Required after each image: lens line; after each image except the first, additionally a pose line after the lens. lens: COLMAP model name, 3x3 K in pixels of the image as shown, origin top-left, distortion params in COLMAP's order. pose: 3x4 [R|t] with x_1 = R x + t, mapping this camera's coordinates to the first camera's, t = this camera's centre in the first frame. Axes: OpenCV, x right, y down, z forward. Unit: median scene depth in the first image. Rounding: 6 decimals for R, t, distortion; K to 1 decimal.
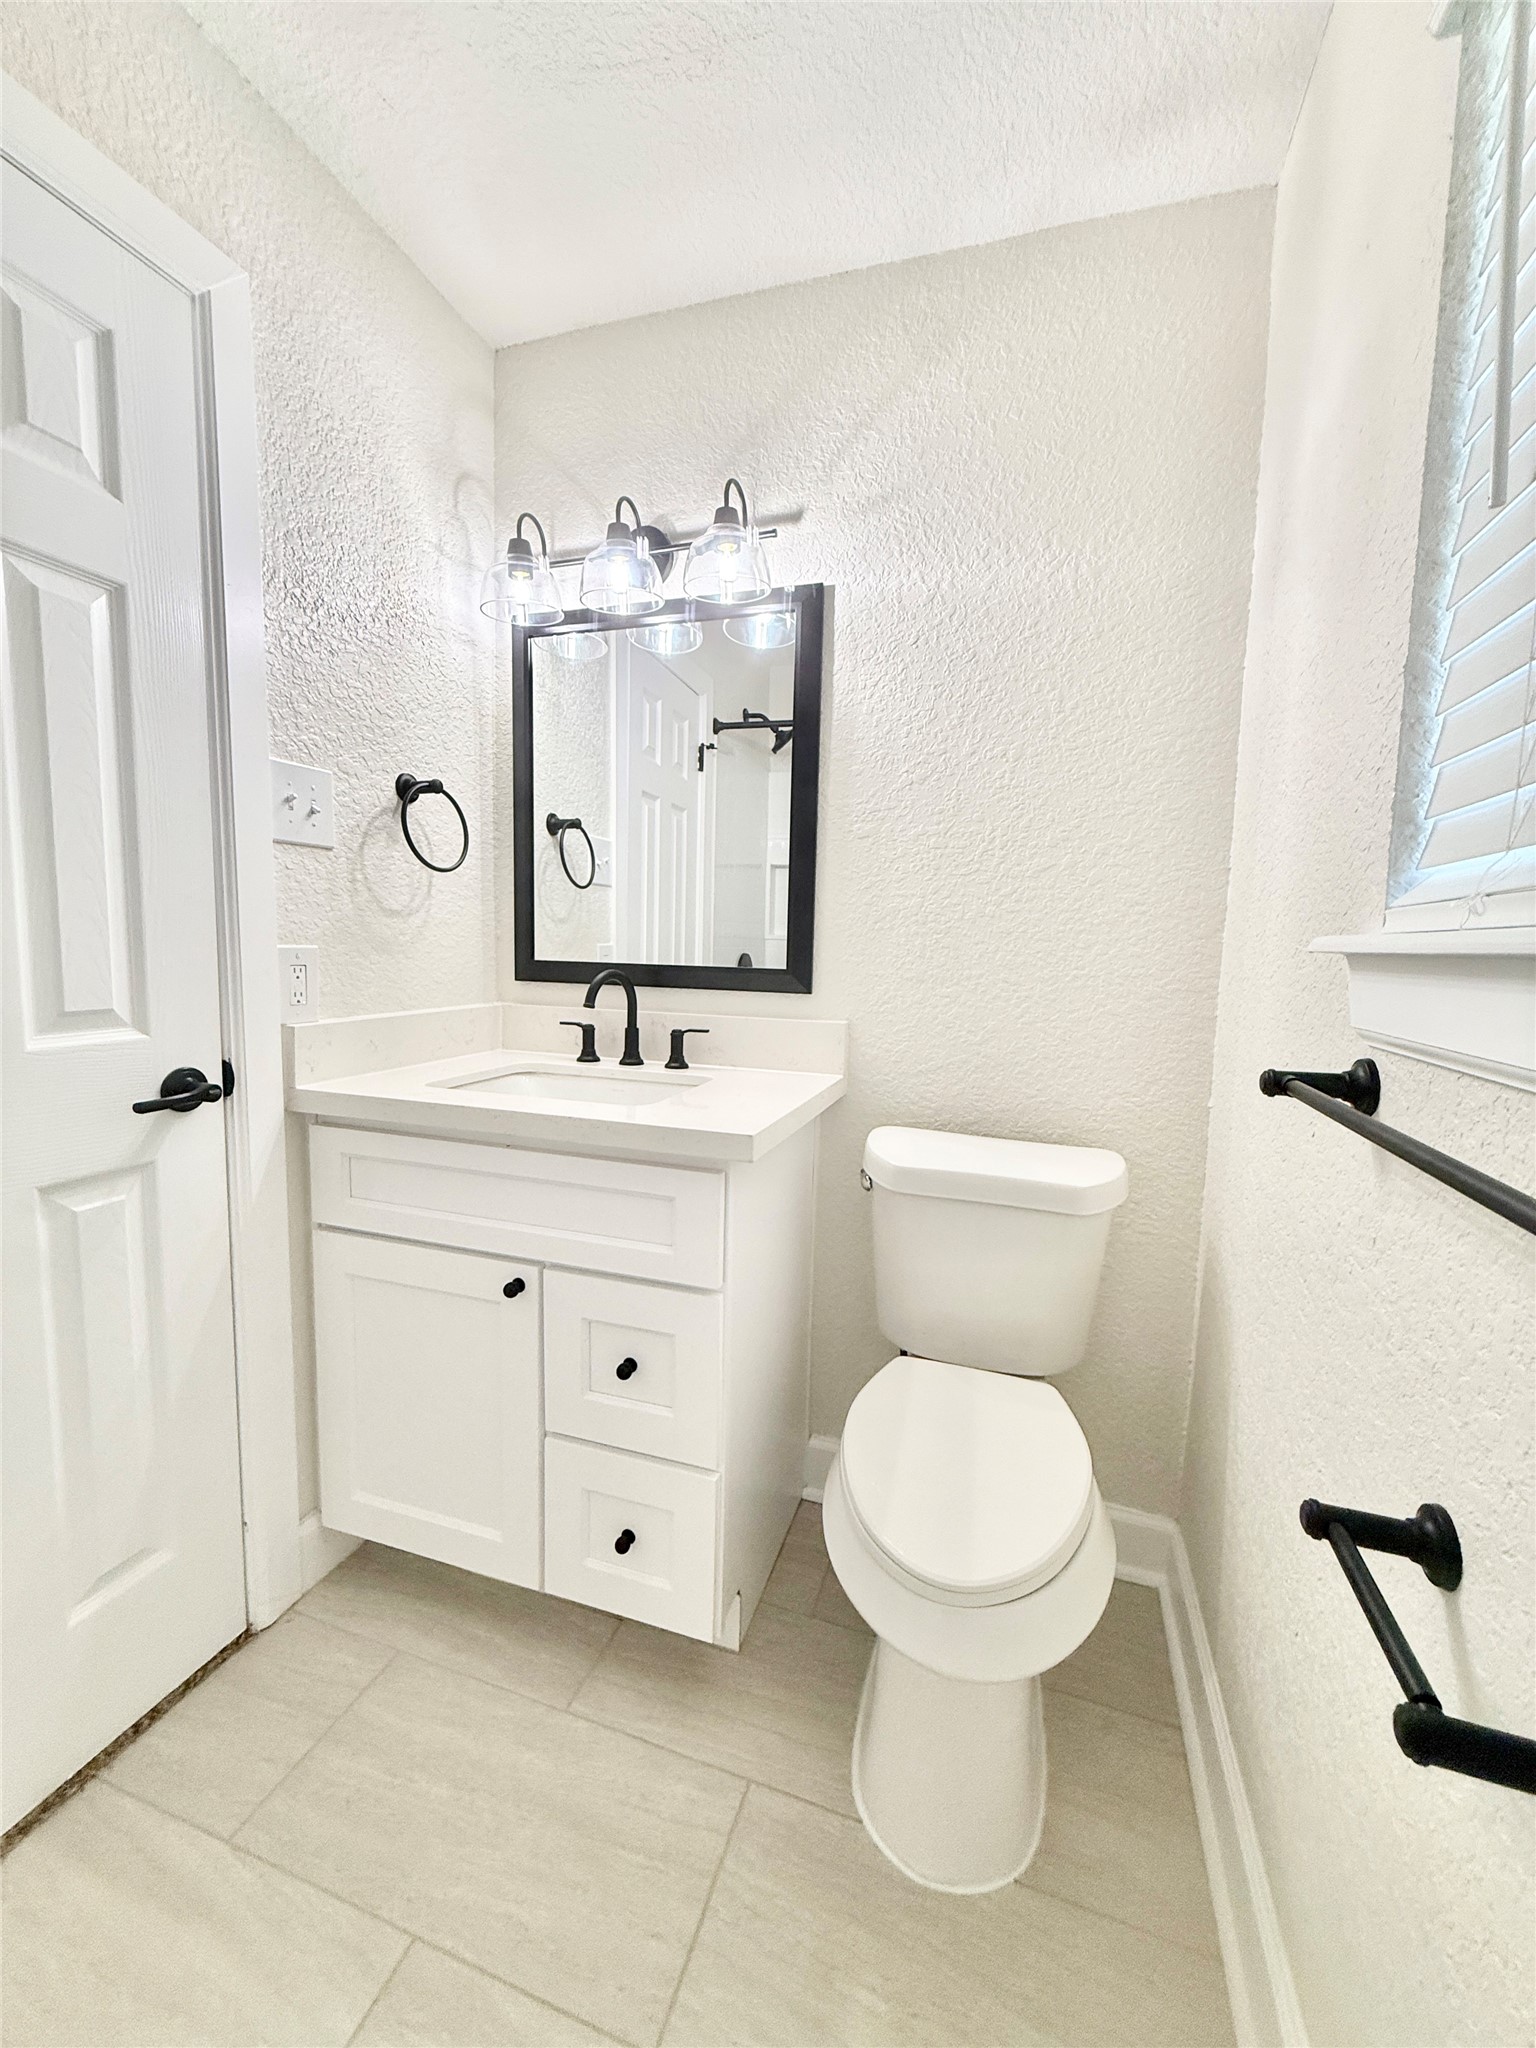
lens RADIAL K [[815.8, 0, 783.5], [0, 815.8, 999.0], [0, 0, 1]] dist [-0.001448, 0.001048]
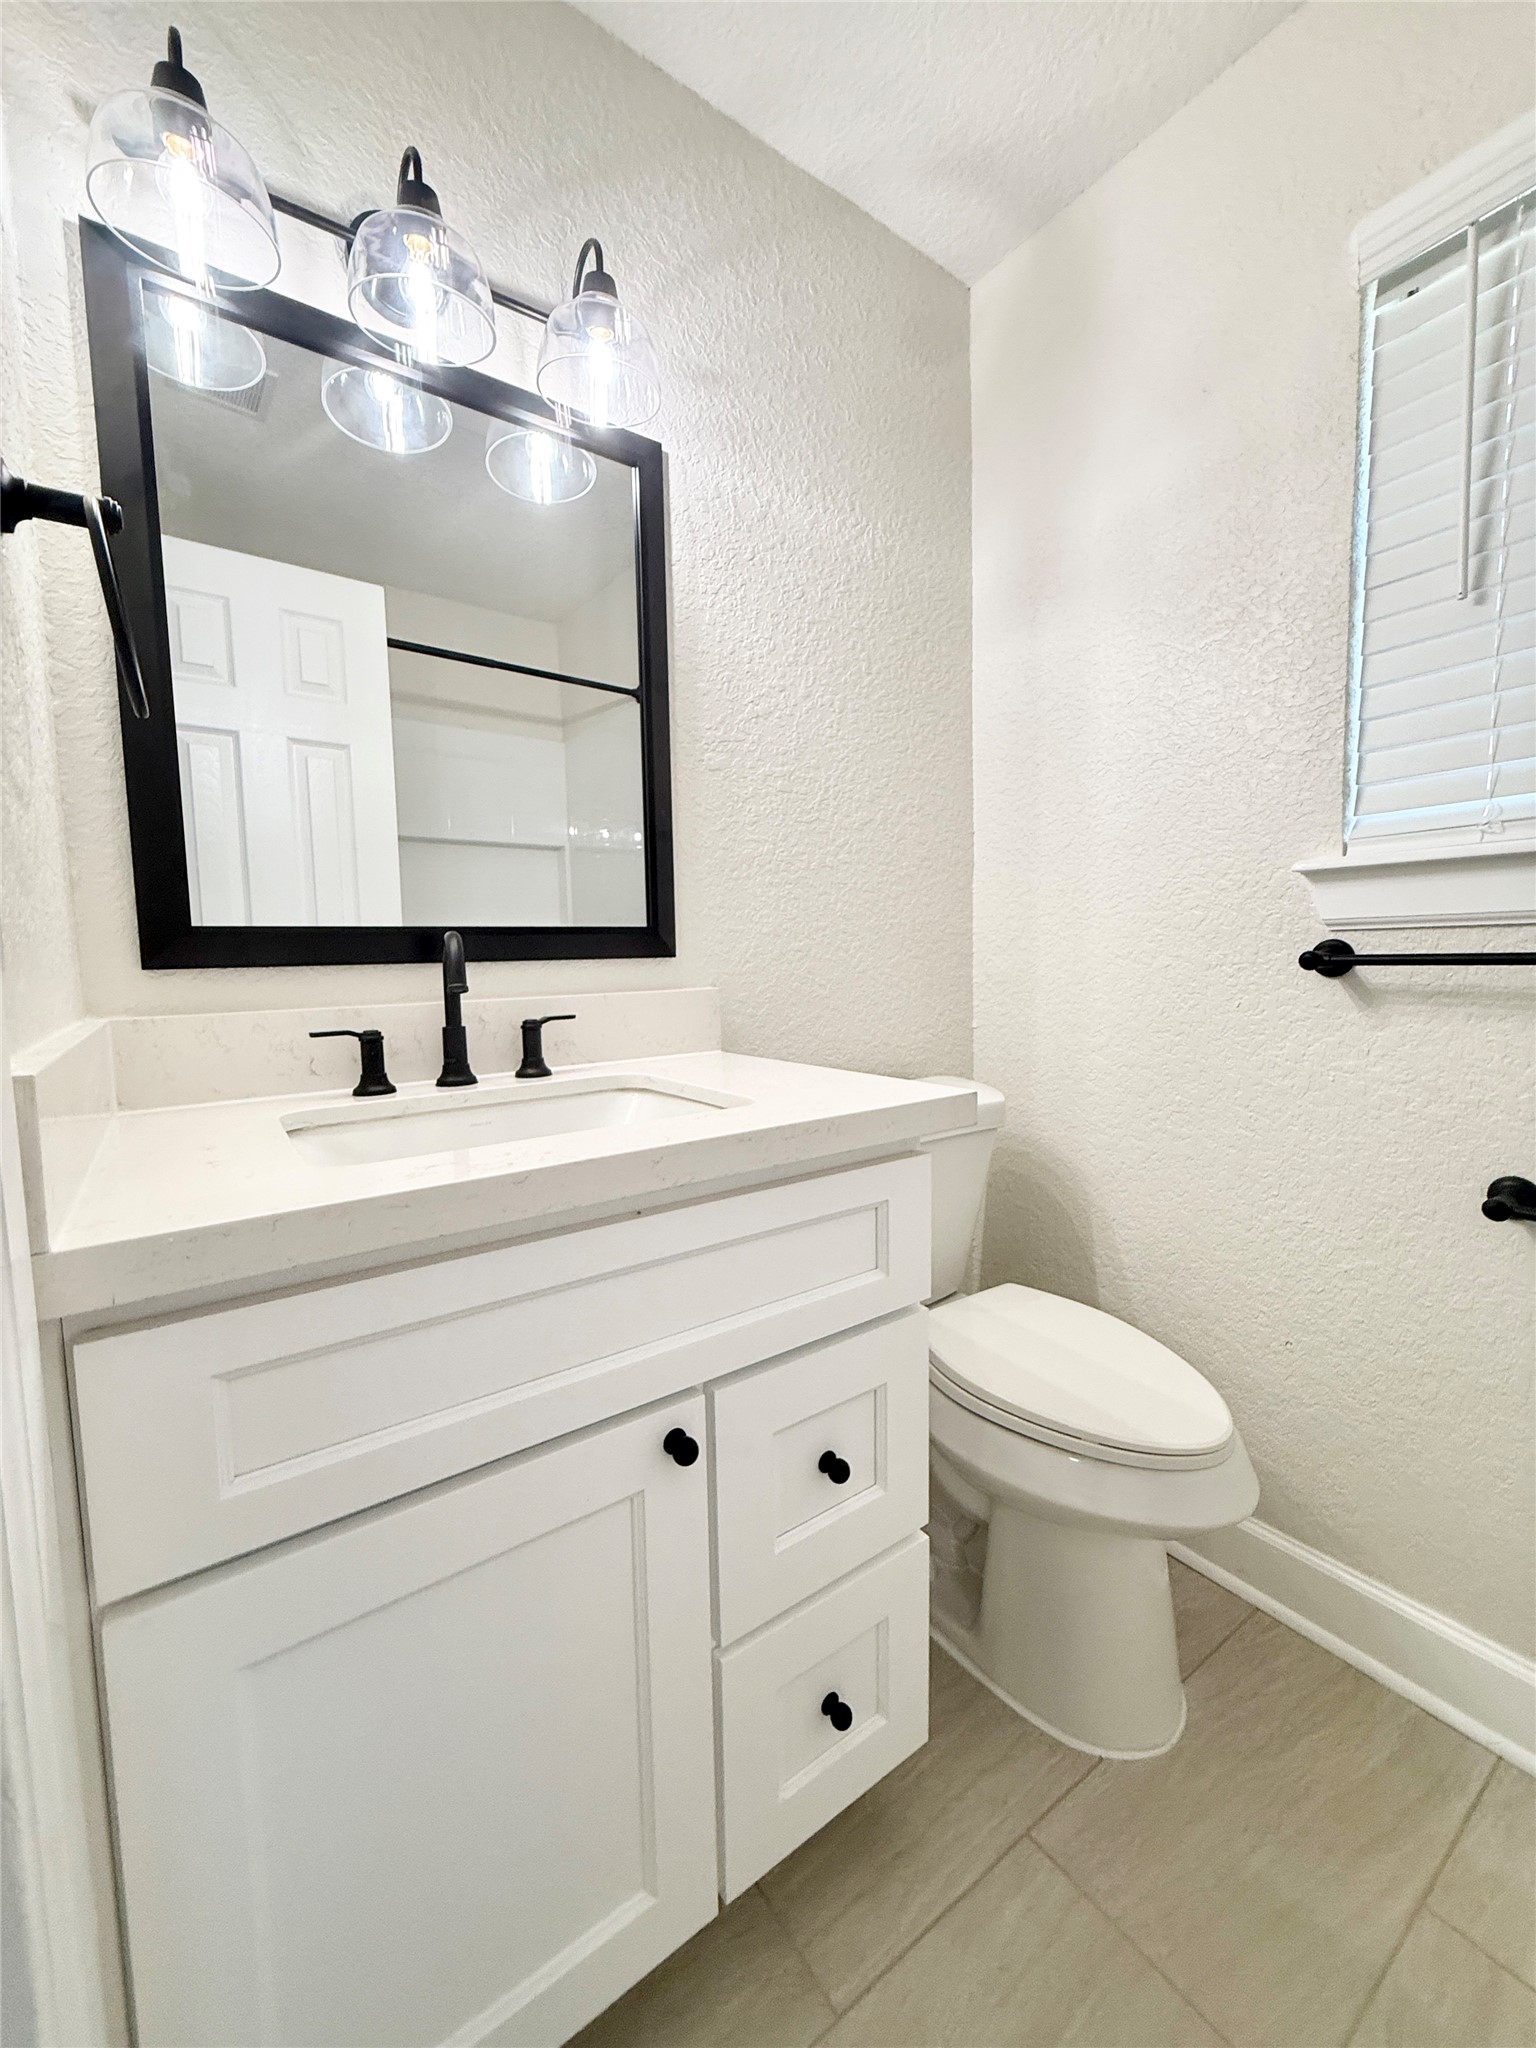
lens RADIAL K [[815.8, 0, 757.6], [0, 815.8, 1004.5], [0, 0, 1]] dist [-0.001448, 0.001048]
pose [[0.604702, -0.088557, 0.791513, -0.584082], [0.093974, 0.994791, 0.039506, 0.016924], [-0.790889, 0.050492, 0.609874, 0.465744]]
